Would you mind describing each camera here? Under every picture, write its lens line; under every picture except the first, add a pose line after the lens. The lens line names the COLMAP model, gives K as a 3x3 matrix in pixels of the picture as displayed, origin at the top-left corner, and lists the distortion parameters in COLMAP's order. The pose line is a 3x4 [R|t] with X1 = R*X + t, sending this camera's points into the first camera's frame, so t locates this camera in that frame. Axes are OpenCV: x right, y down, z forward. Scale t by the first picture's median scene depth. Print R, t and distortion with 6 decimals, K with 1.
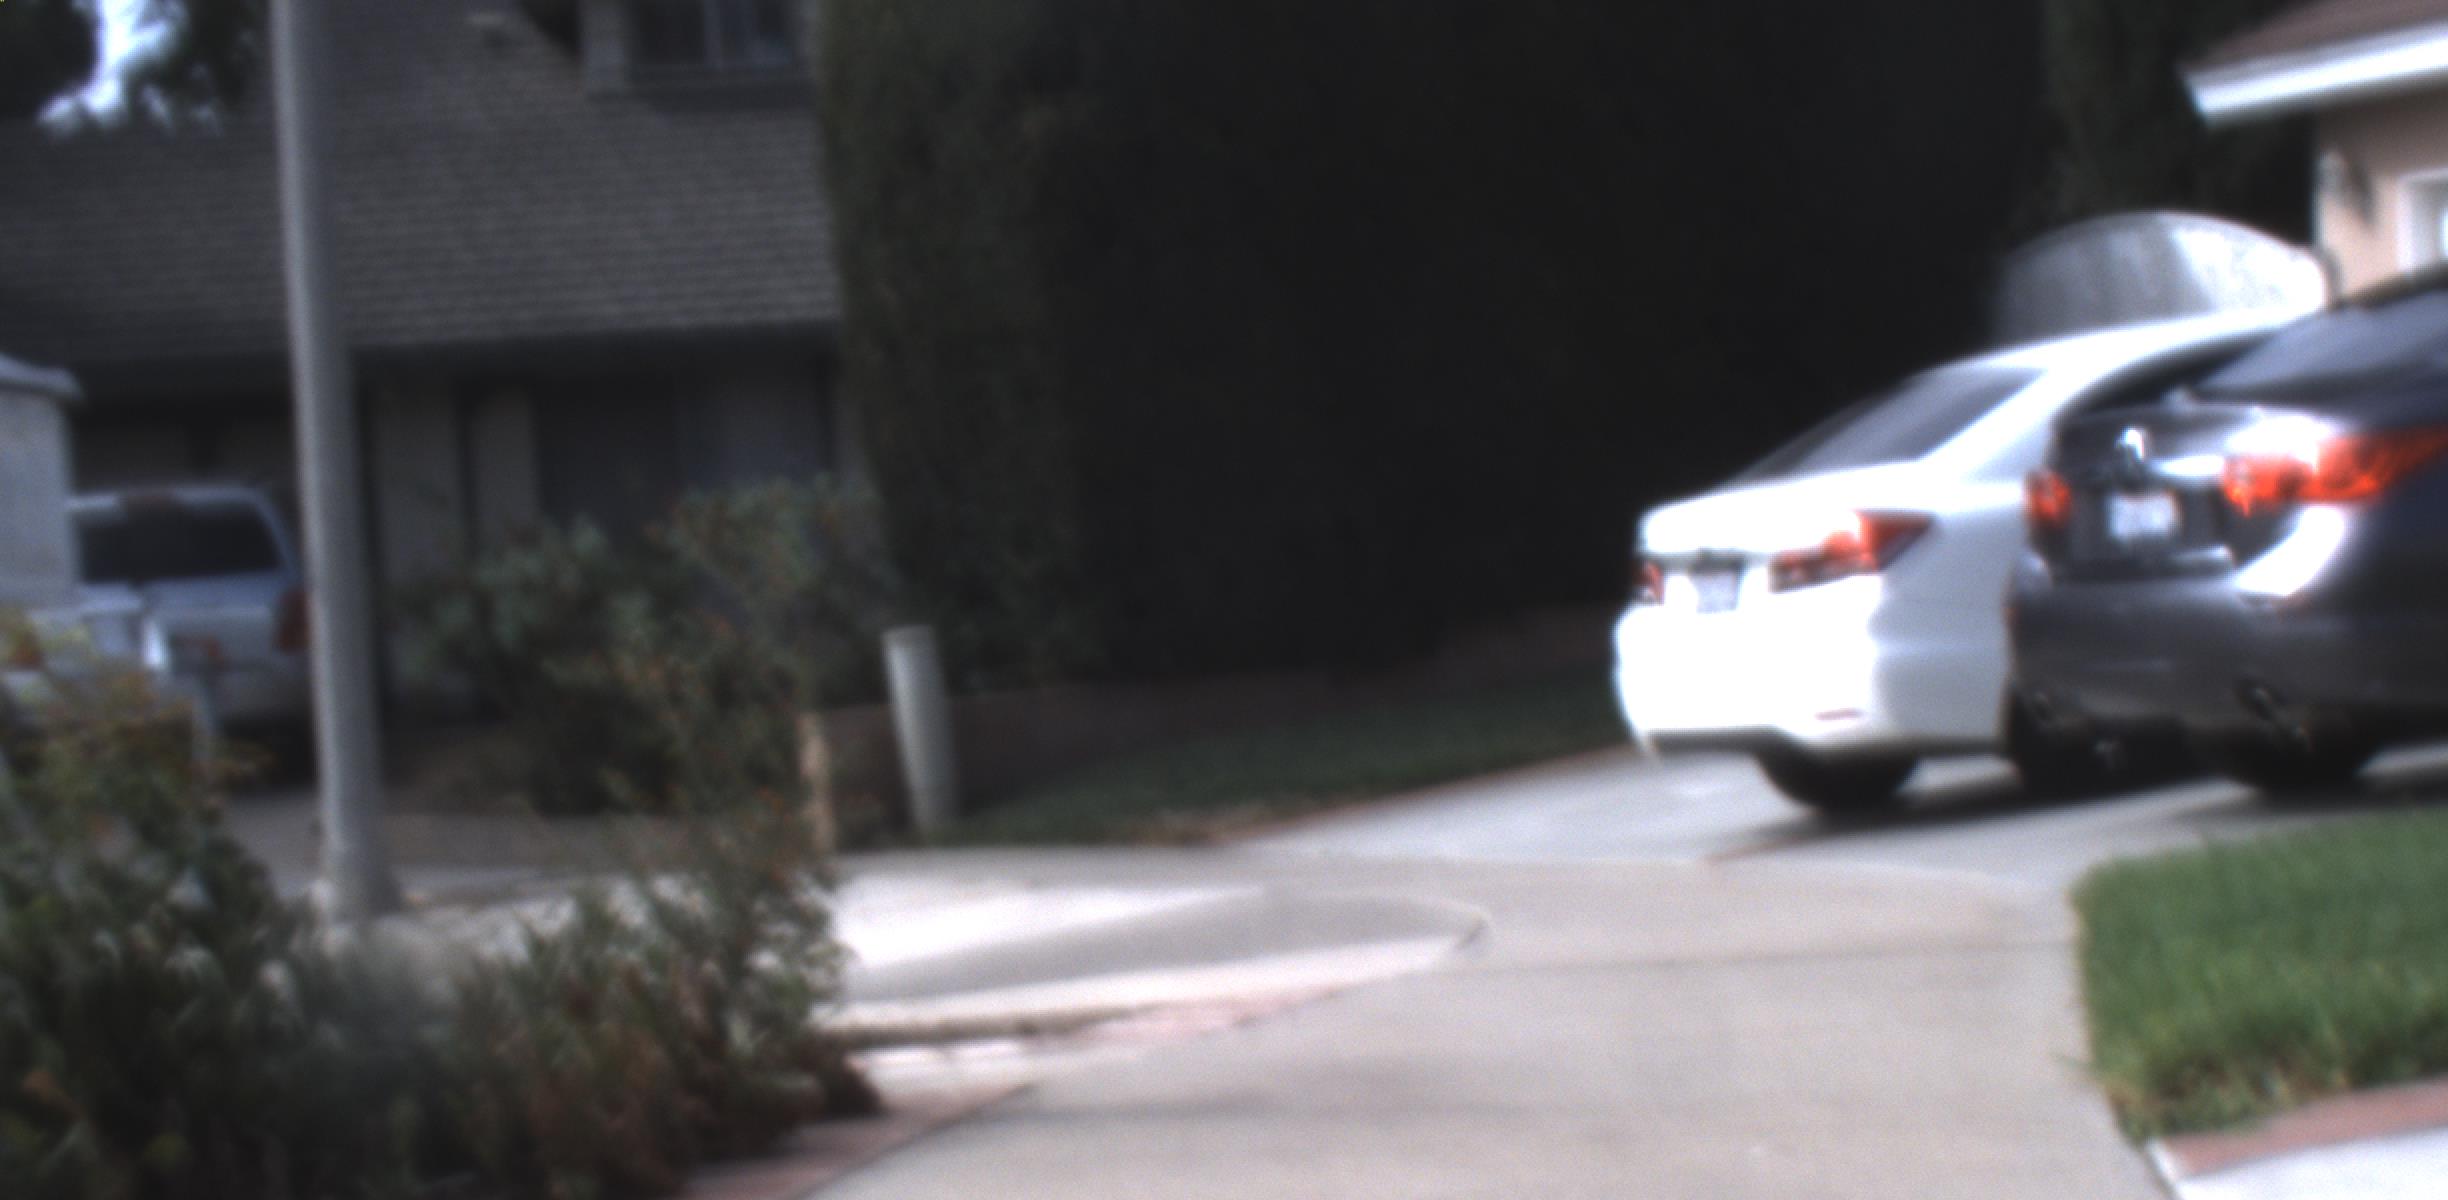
lens RADIAL K [[5402.5, 0, 1224.6], [0, 5402.5, 820.3], [0, 0, 1]] dist [-0.053343, -0.369181]
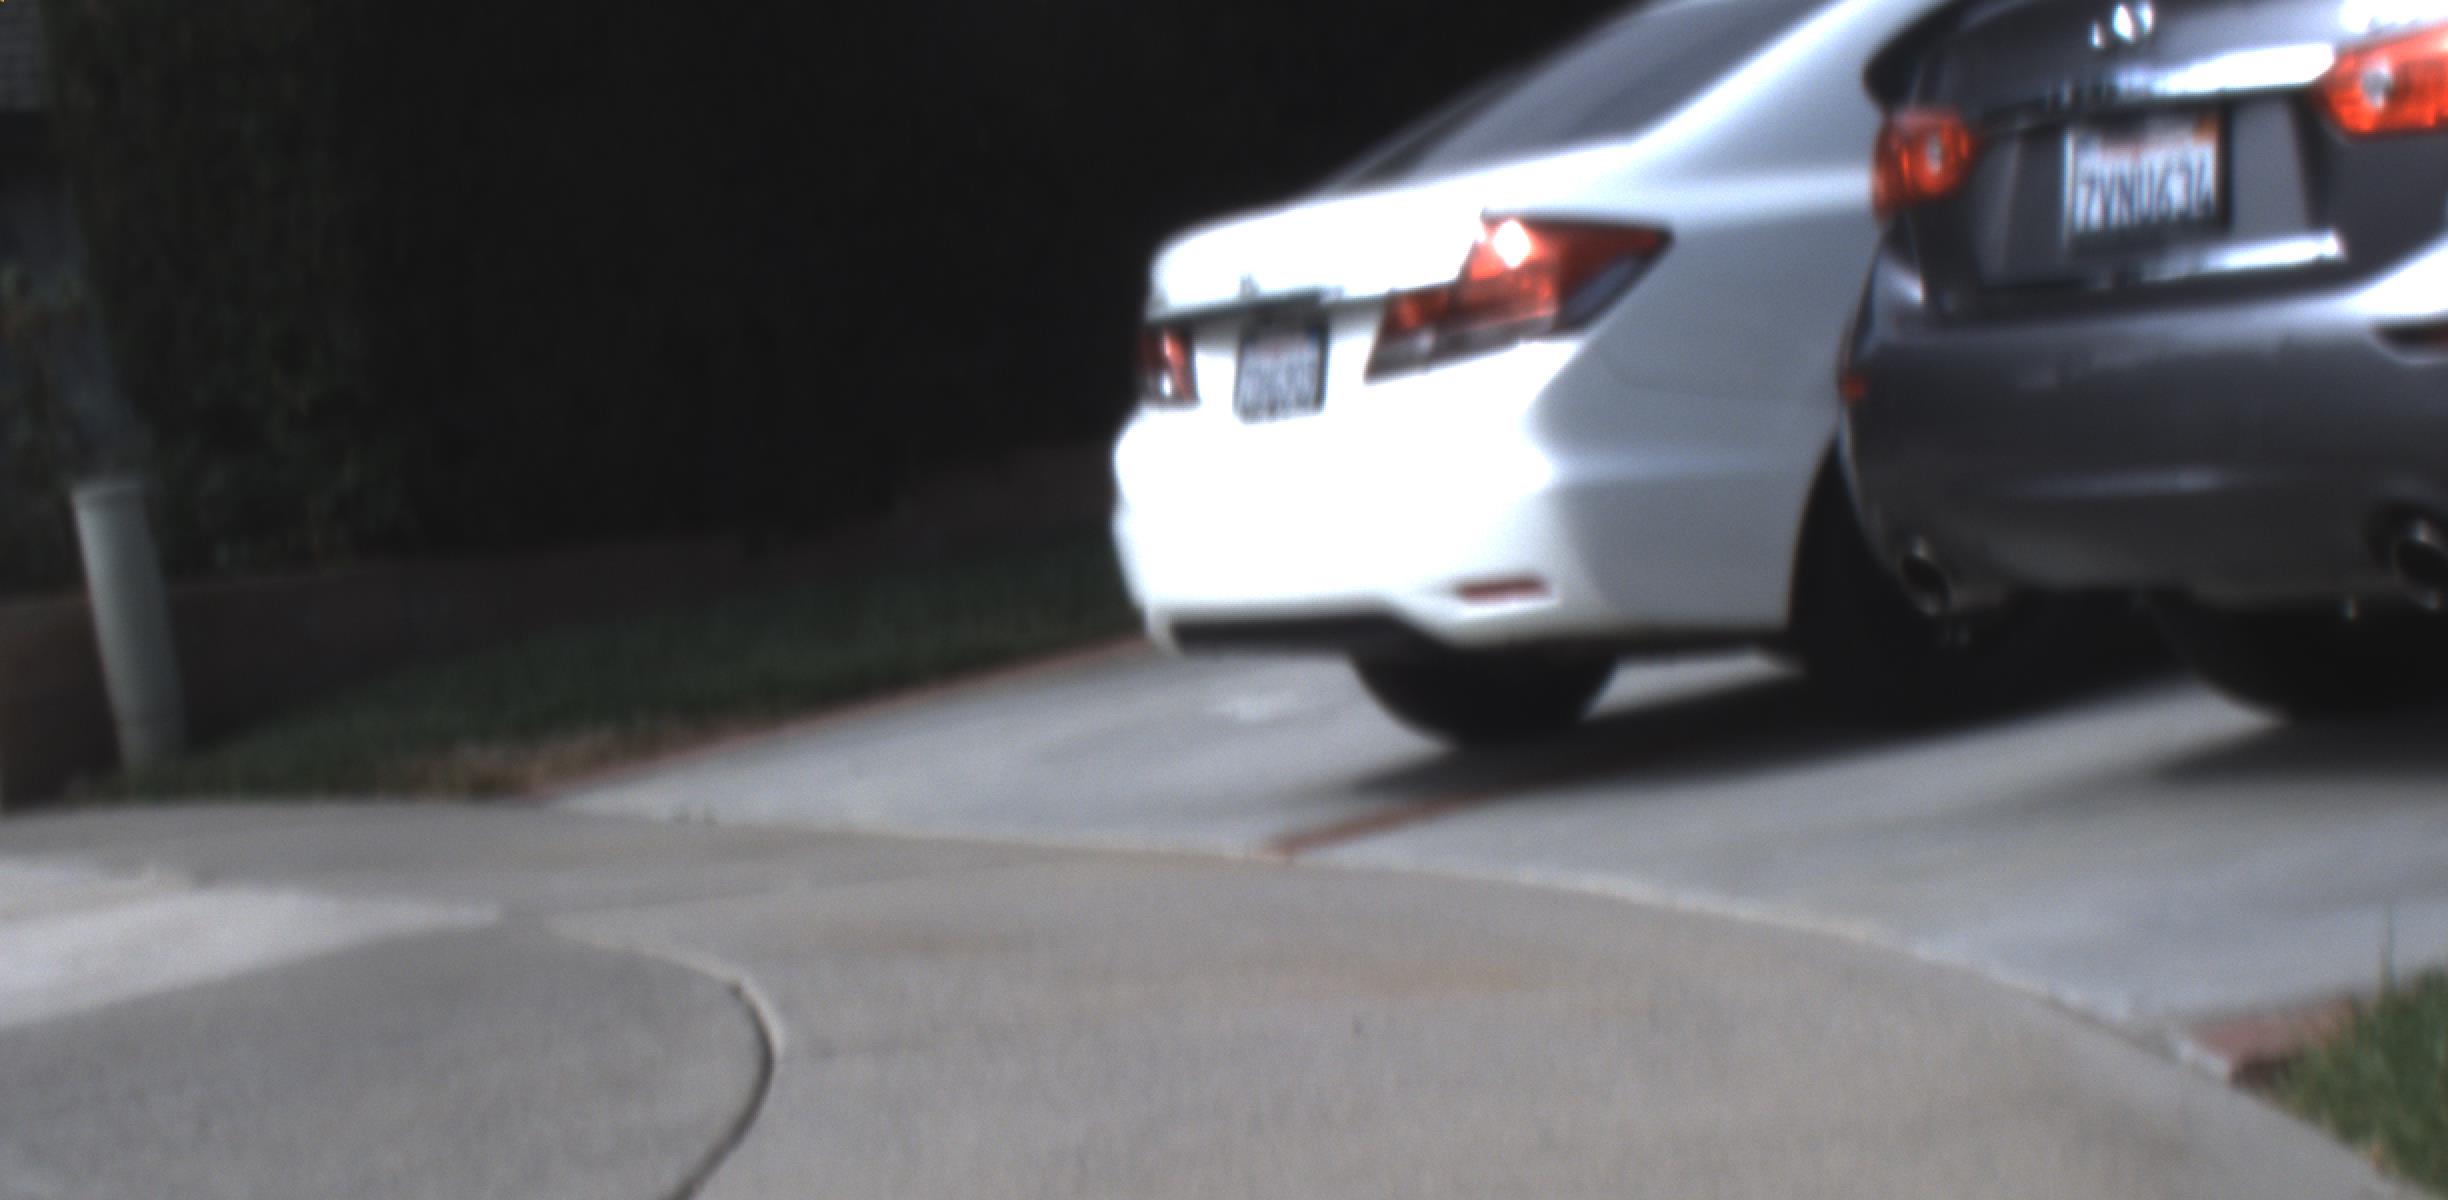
lens RADIAL K [[5402.5, 0, 1224.6], [0, 5402.5, 820.3], [0, 0, 1]] dist [-0.053343, -0.369181]
pose [[0.996485, -0.018441, 0.081722, 0.028126], [0.016533, 0.999576, 0.023965, -0.006457], [-0.082129, -0.022530, 0.996367, 0.321401]]
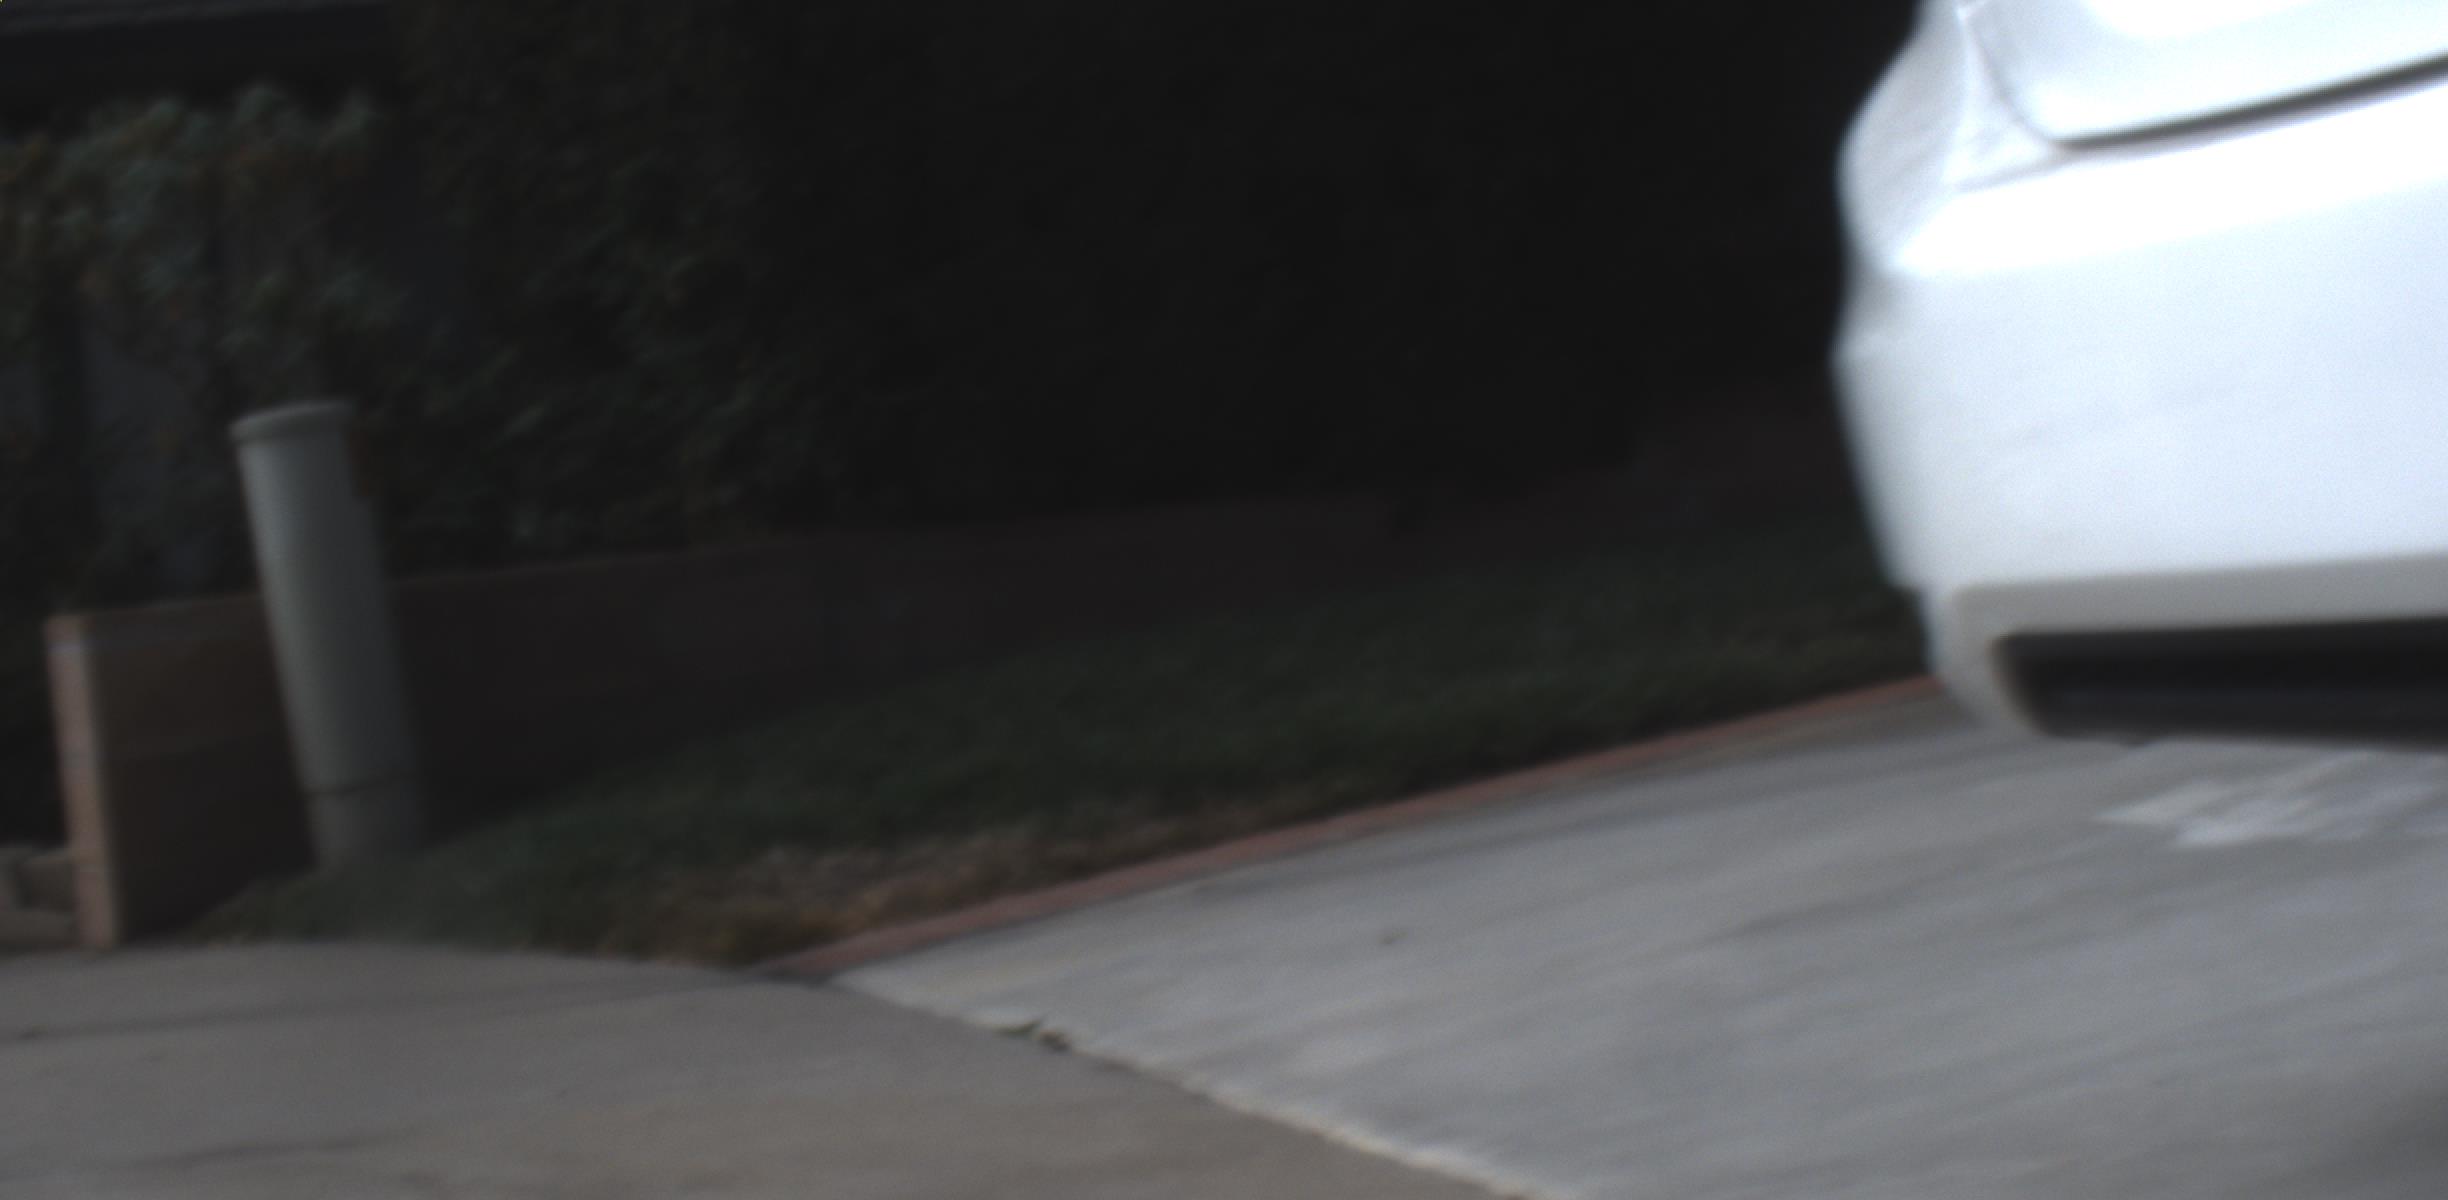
lens RADIAL K [[5402.5, 0, 1224.6], [0, 5402.5, 820.3], [0, 0, 1]] dist [-0.053343, -0.369181]
pose [[0.996098, -0.012485, -0.087370, 0.052915], [0.014173, 0.999724, 0.018723, -0.010133], [0.087113, -0.019888, 0.996000, 0.622781]]
